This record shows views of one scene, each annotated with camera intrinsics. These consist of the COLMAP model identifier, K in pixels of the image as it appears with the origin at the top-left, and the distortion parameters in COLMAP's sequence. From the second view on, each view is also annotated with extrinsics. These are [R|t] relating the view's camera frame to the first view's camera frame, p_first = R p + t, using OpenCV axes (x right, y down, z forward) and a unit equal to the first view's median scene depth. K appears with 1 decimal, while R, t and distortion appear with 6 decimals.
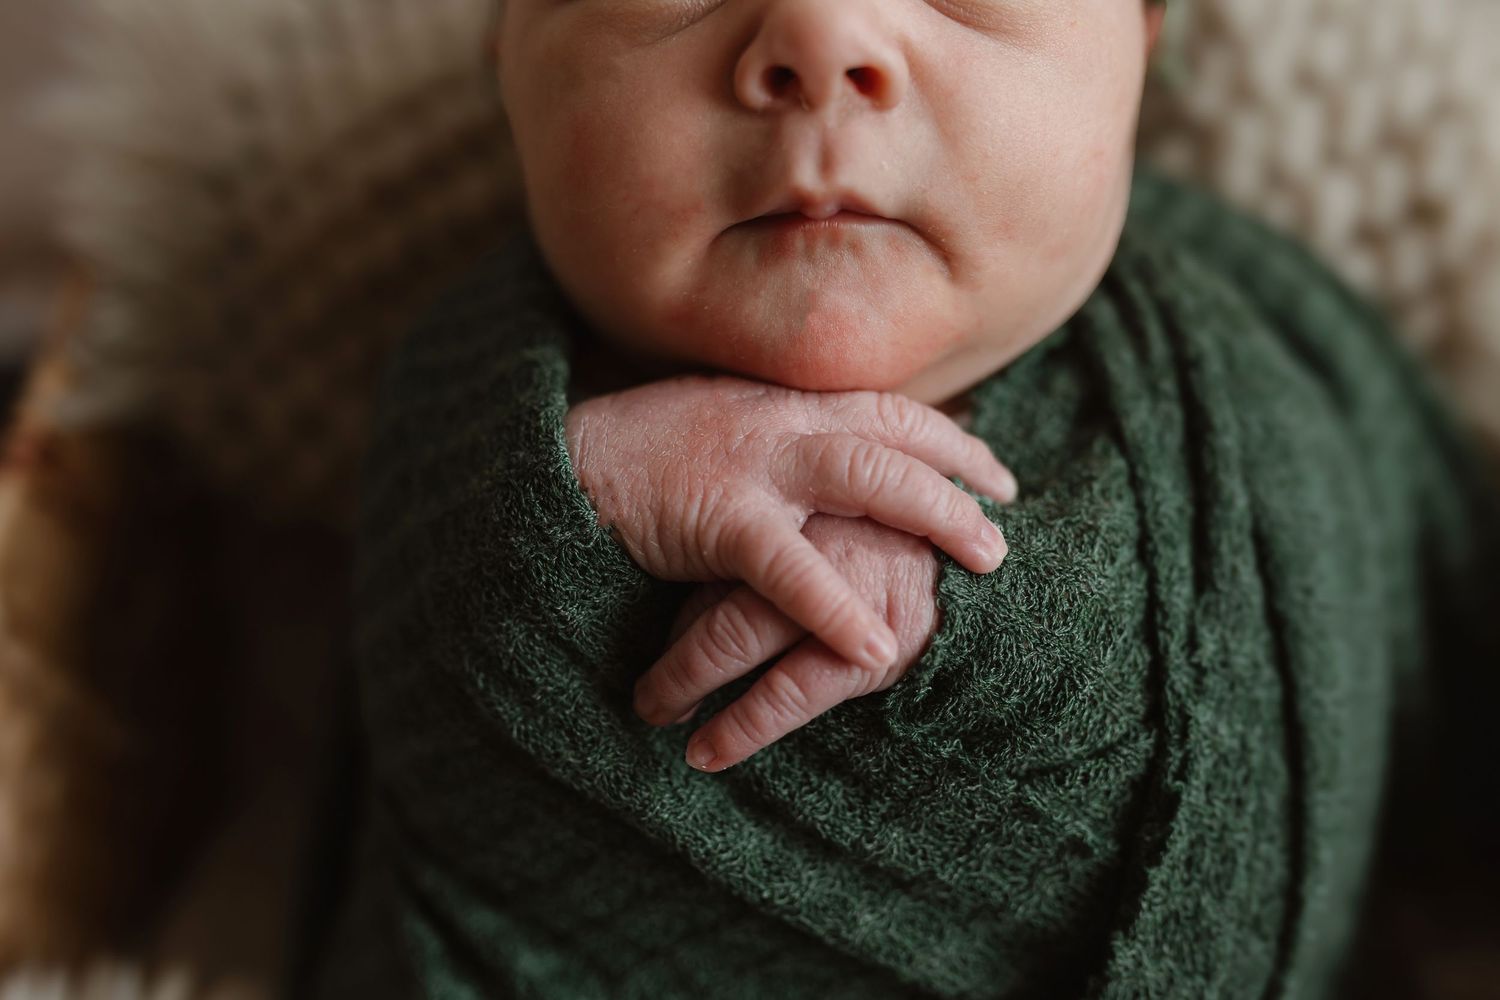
lens RADIAL K [[1515.1, 0, 754.4], [0, 1515.1, 531.4], [0, 0, 1]] dist [0.066076, 0.013013]
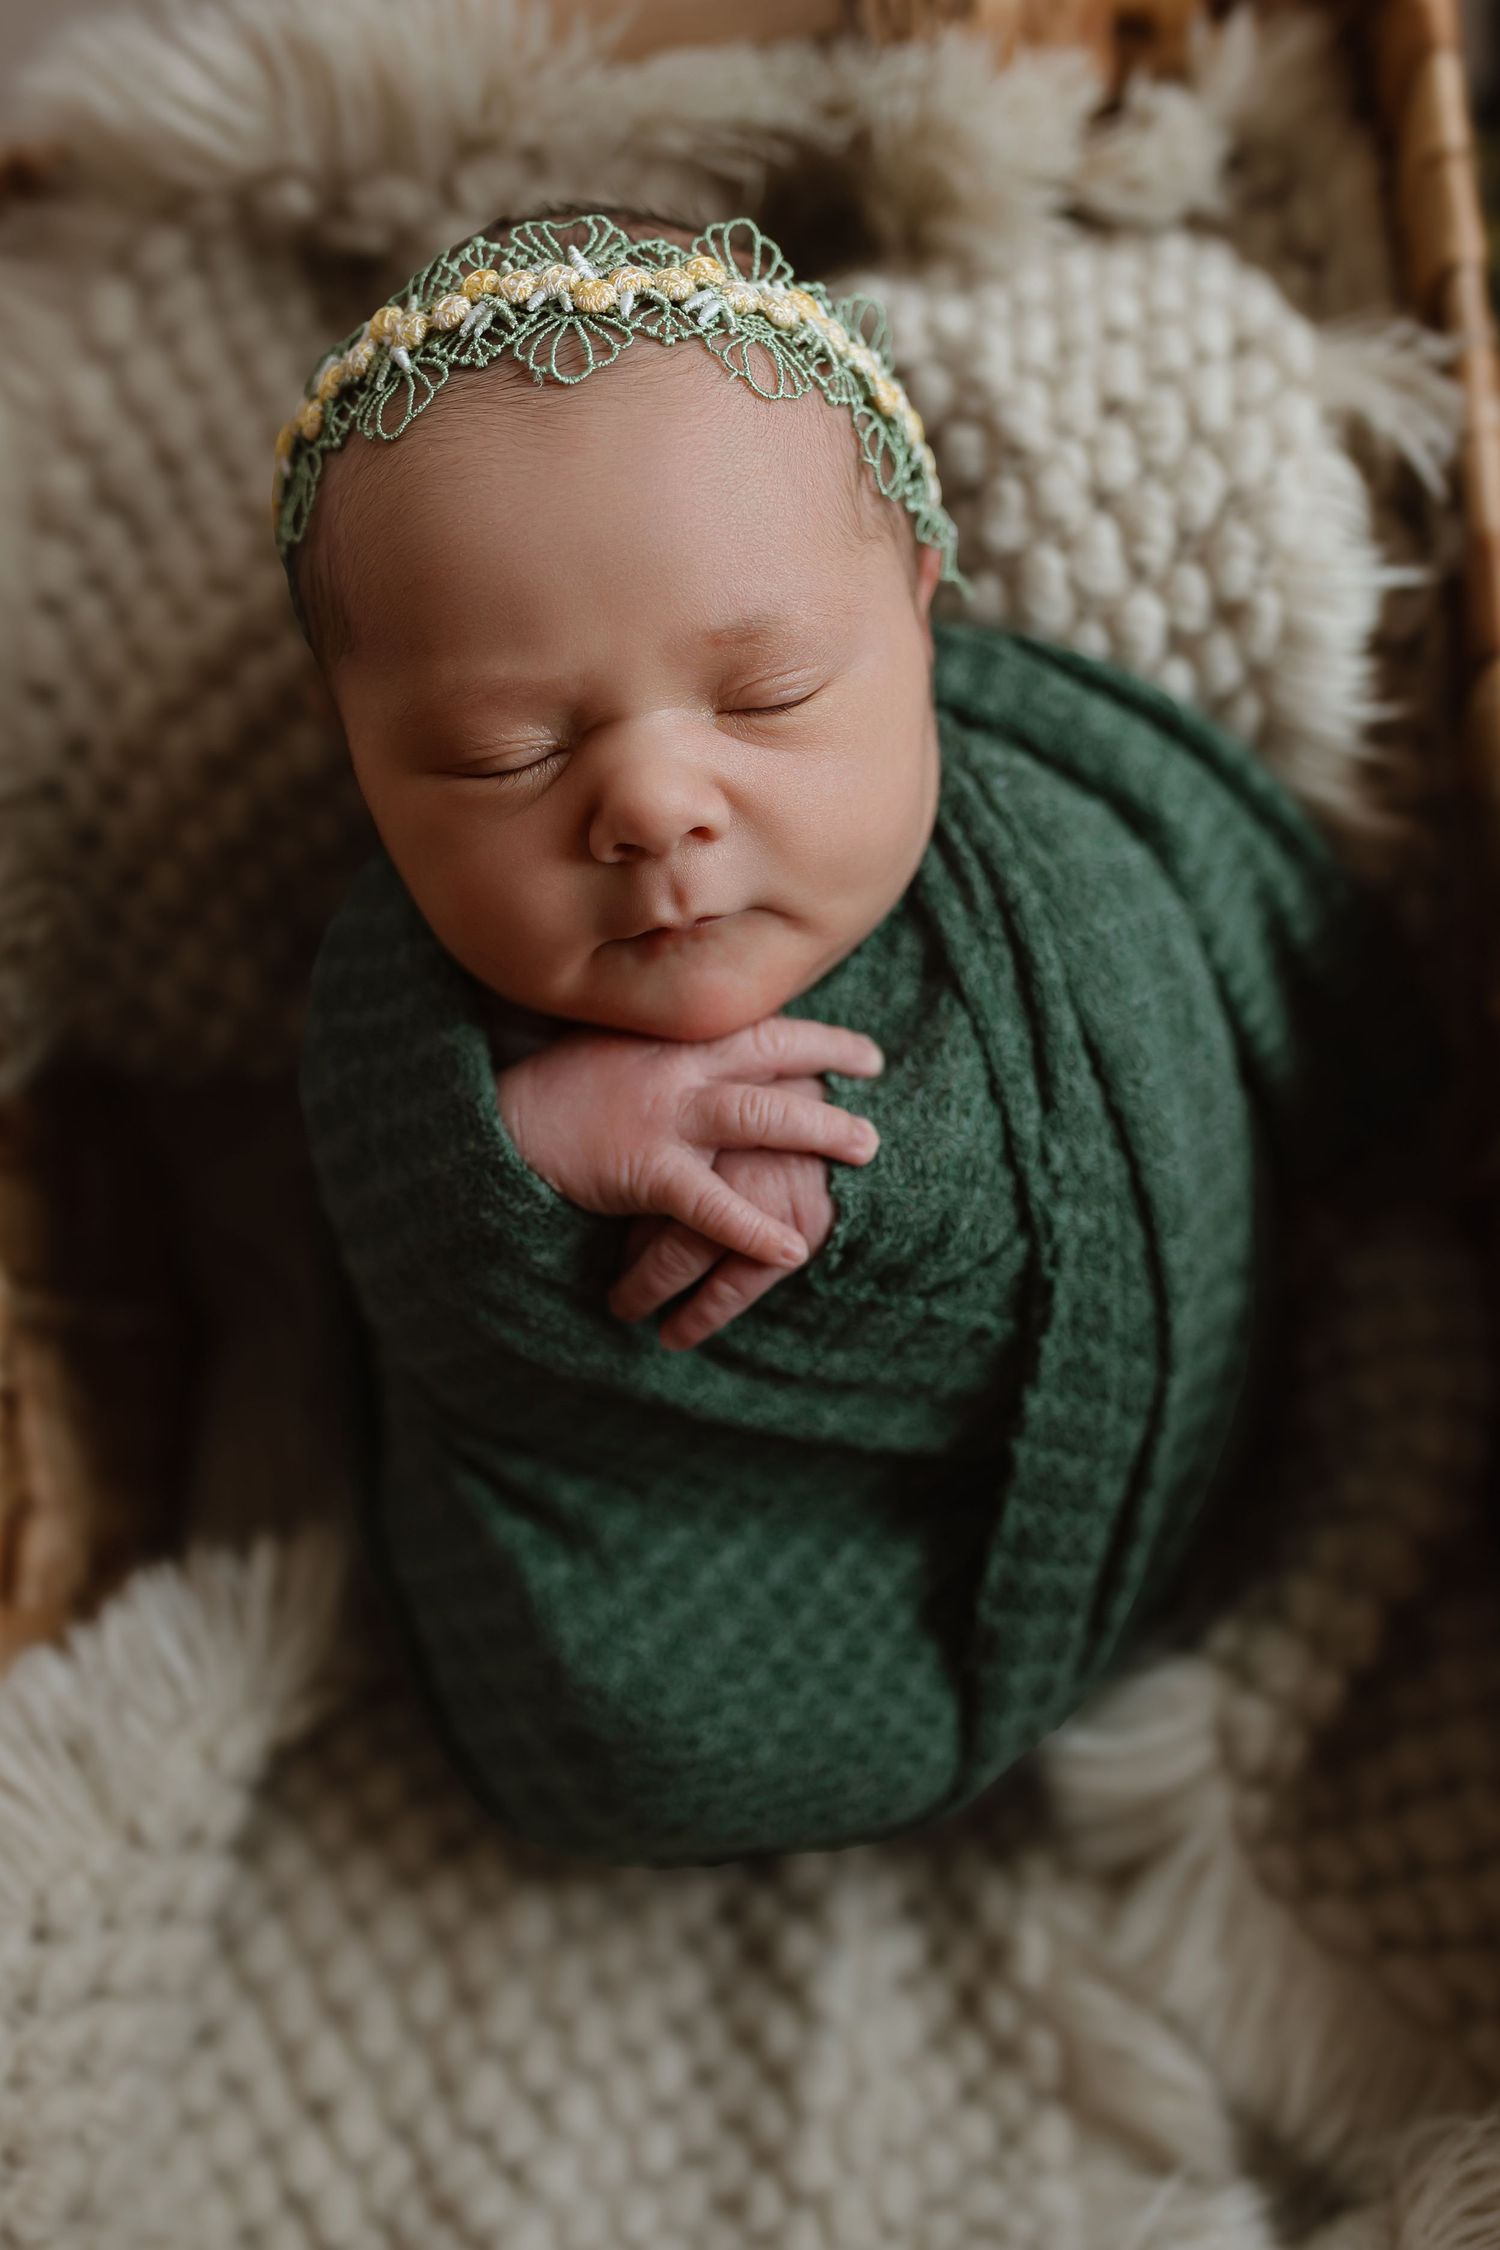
lens RADIAL K [[2175.2, 0, 750.0], [0, 2175.2, 1125.0], [0, 0, 1]] dist [0.158140, -0.357105]
pose [[0.975751, -0.218787, -0.006481, 0.073790], [0.211245, 0.933536, 0.289631, -0.499674], [-0.057317, -0.283977, 0.957117, -0.636279]]
